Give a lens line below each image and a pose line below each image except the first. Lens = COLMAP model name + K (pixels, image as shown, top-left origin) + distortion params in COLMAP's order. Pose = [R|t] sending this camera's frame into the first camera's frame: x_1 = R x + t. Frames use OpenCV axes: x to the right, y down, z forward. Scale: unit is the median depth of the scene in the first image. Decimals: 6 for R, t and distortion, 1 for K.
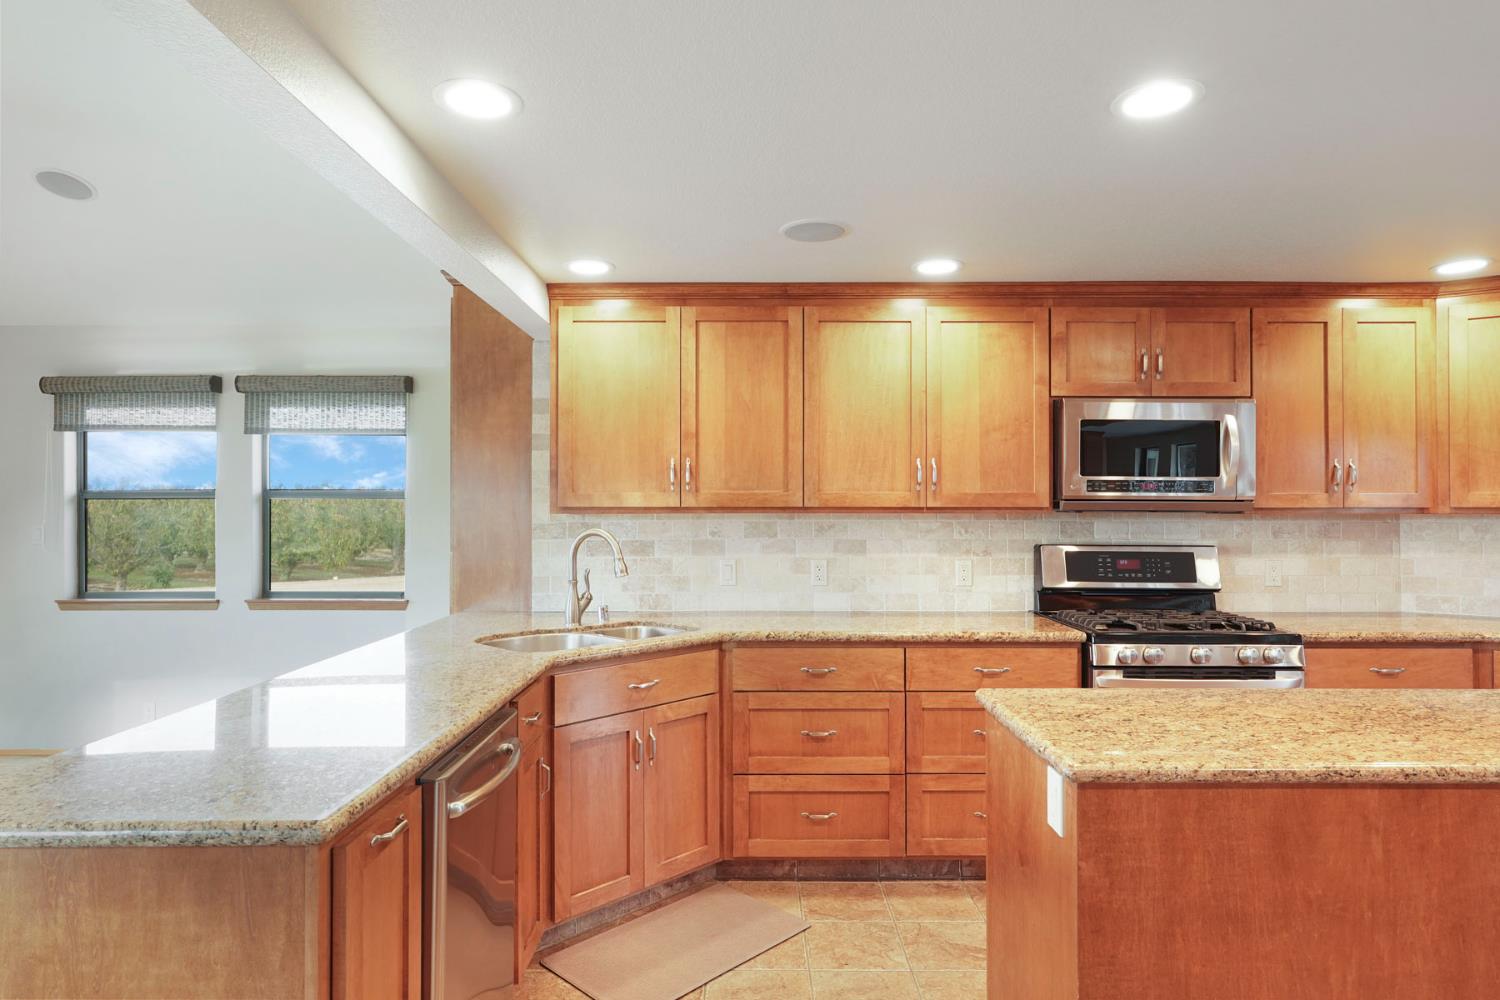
lens RADIAL K [[851.9, 0, 750.0], [0, 851.9, 500.0], [0, 0, 1]] dist [-0.000274, -0.000473]
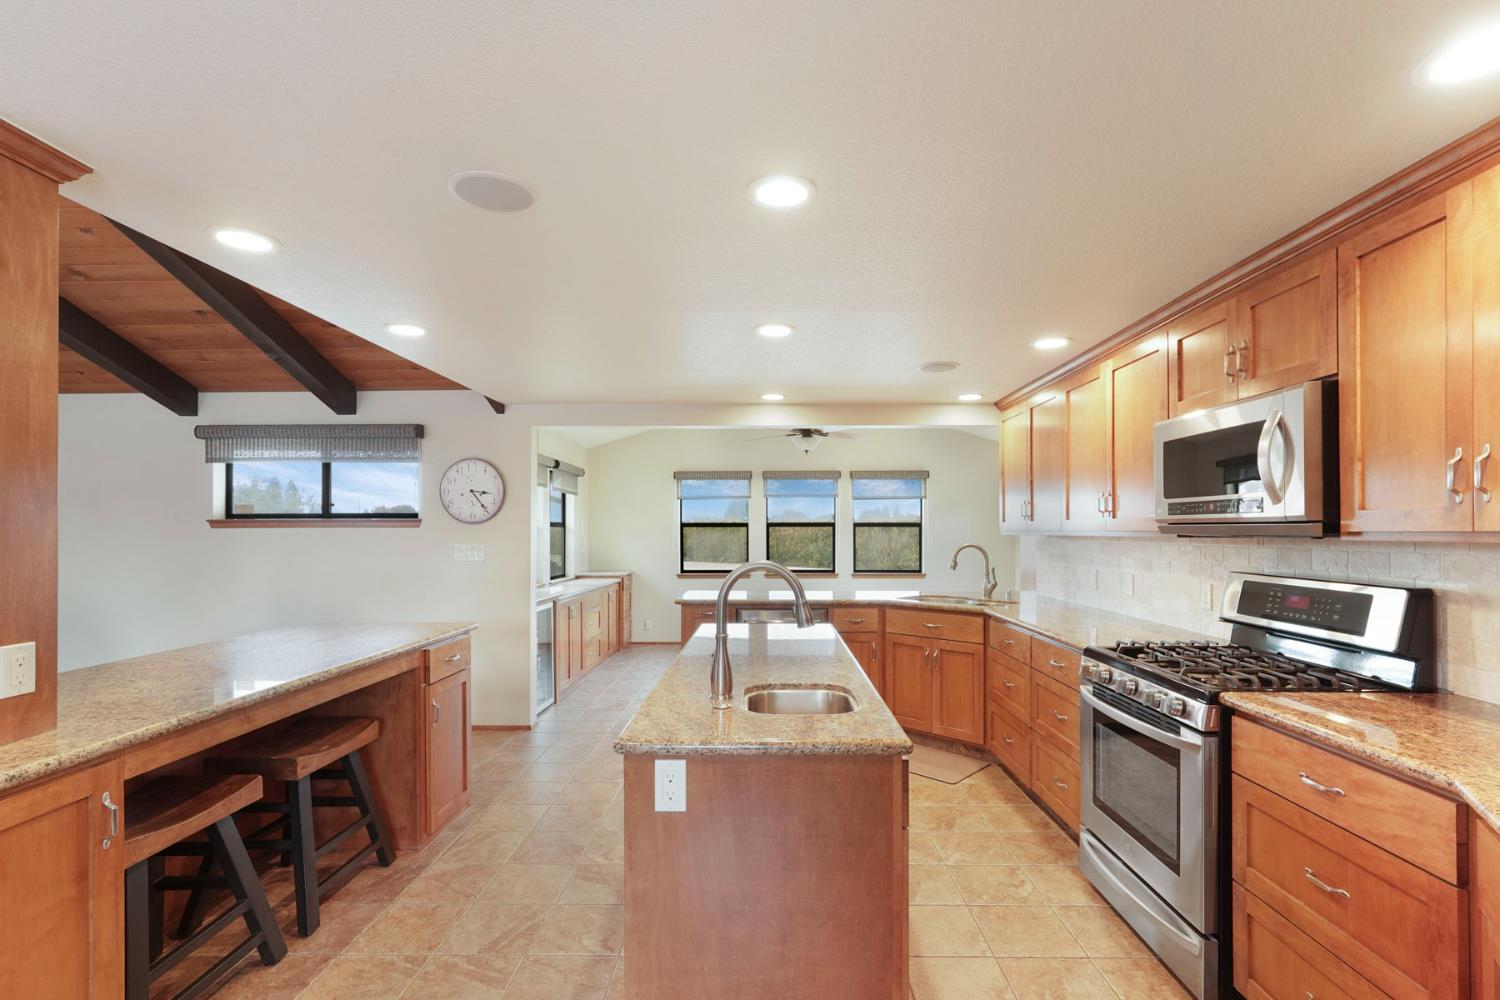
lens RADIAL K [[682.7, 0, 755.2], [0, 682.7, 530.2], [0, 0, 1]] dist [0.000939, 0.000497]
pose [[-0.012849, -0.001851, -0.999916, 1.173937], [0.006804, 0.999975, -0.001939, 0.005791], [0.999894, -0.006828, -0.012836, 0.532620]]
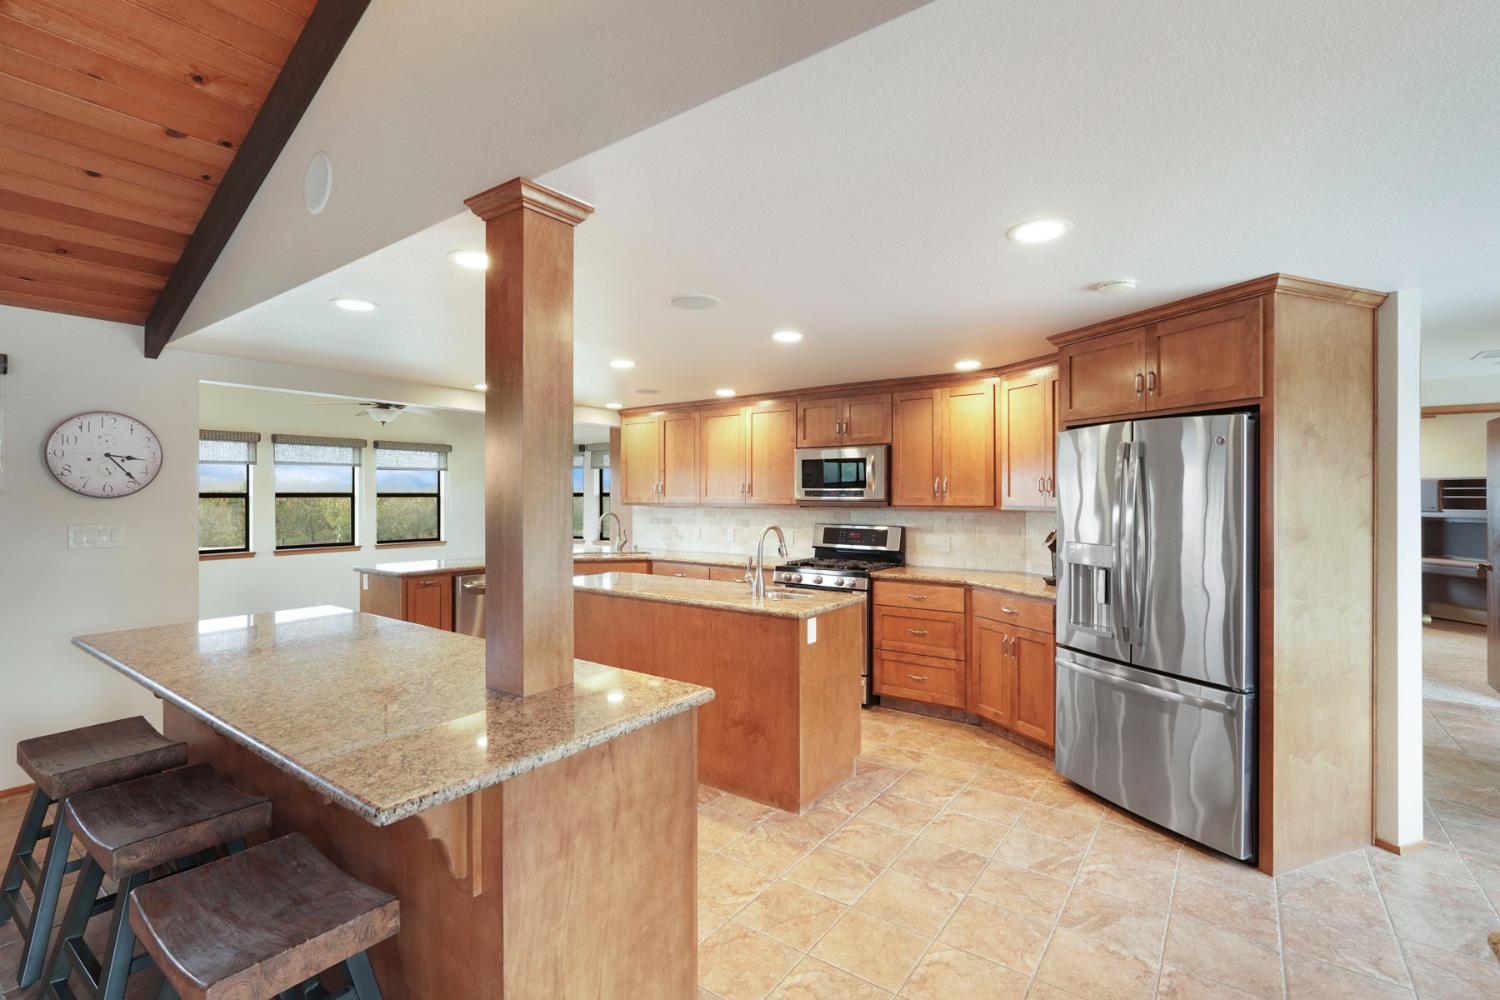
lens RADIAL K [[684.6, 0, 750.0], [0, 684.6, 500.0], [0, 0, 1]] dist [-0.000368, 0.000108]
pose [[0.806600, 0.002055, -0.591093, 1.215972], [0.004495, 0.999944, 0.009611, -0.017219], [0.591080, -0.010409, 0.806546, -0.344435]]
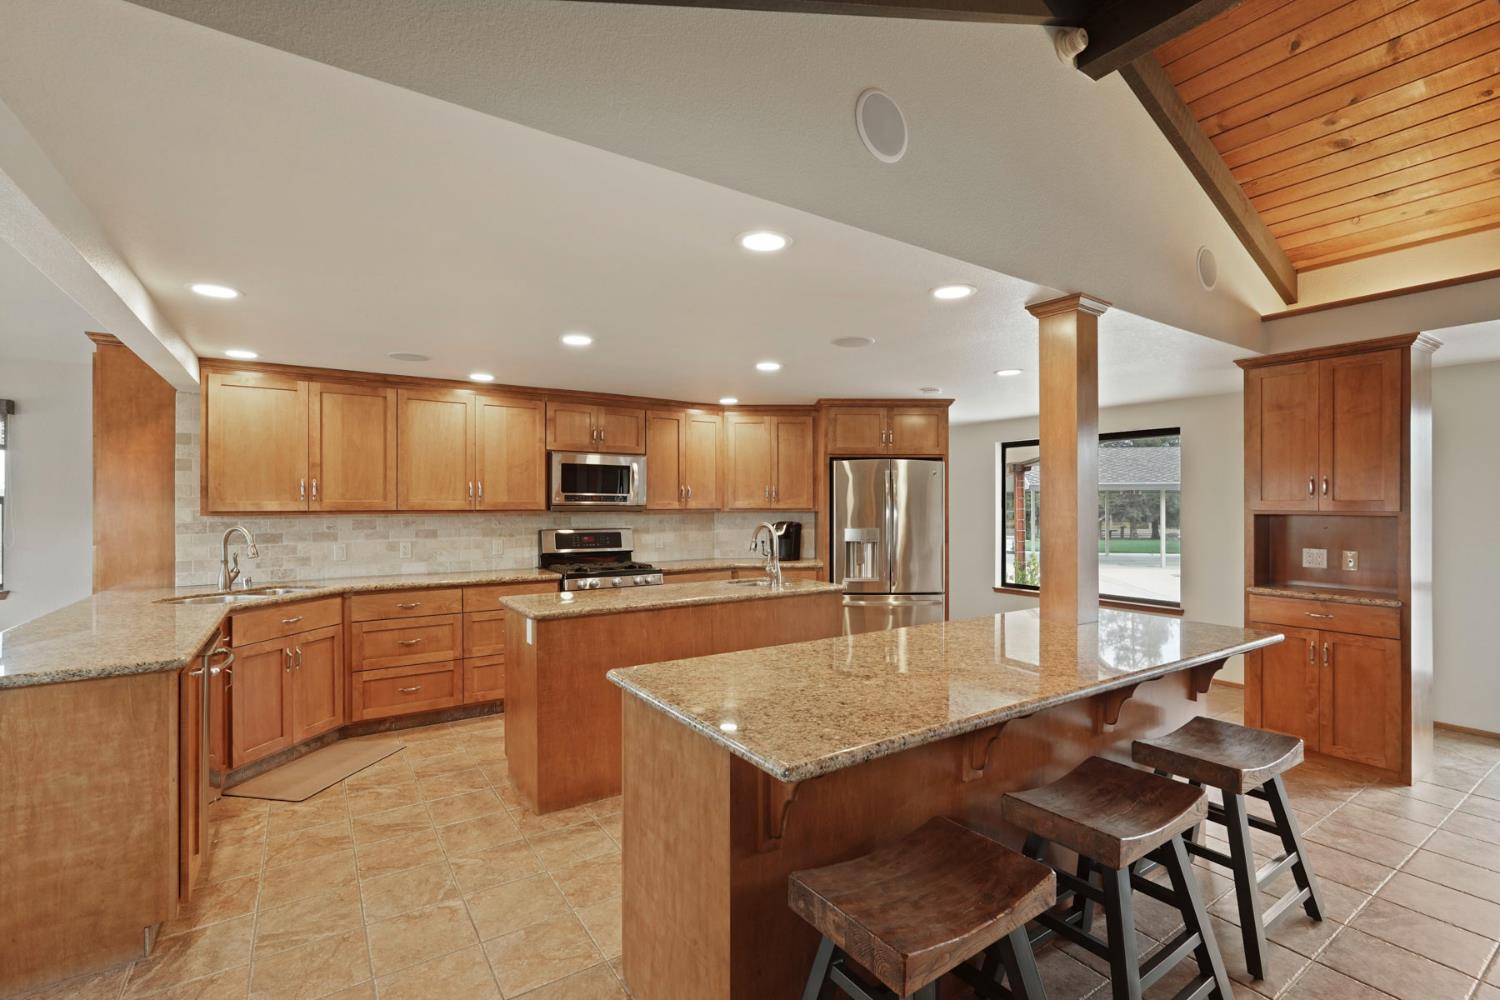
lens RADIAL K [[671.8, 0, 744.5], [0, 671.8, 505.4], [0, 0, 1]] dist [-0.000394, 0.000038]
pose [[0.835834, -0.002131, 0.548978, -0.090490], [-0.001889, 0.999975, 0.006758, -0.011413], [-0.548979, -0.006686, 0.835809, -0.468052]]
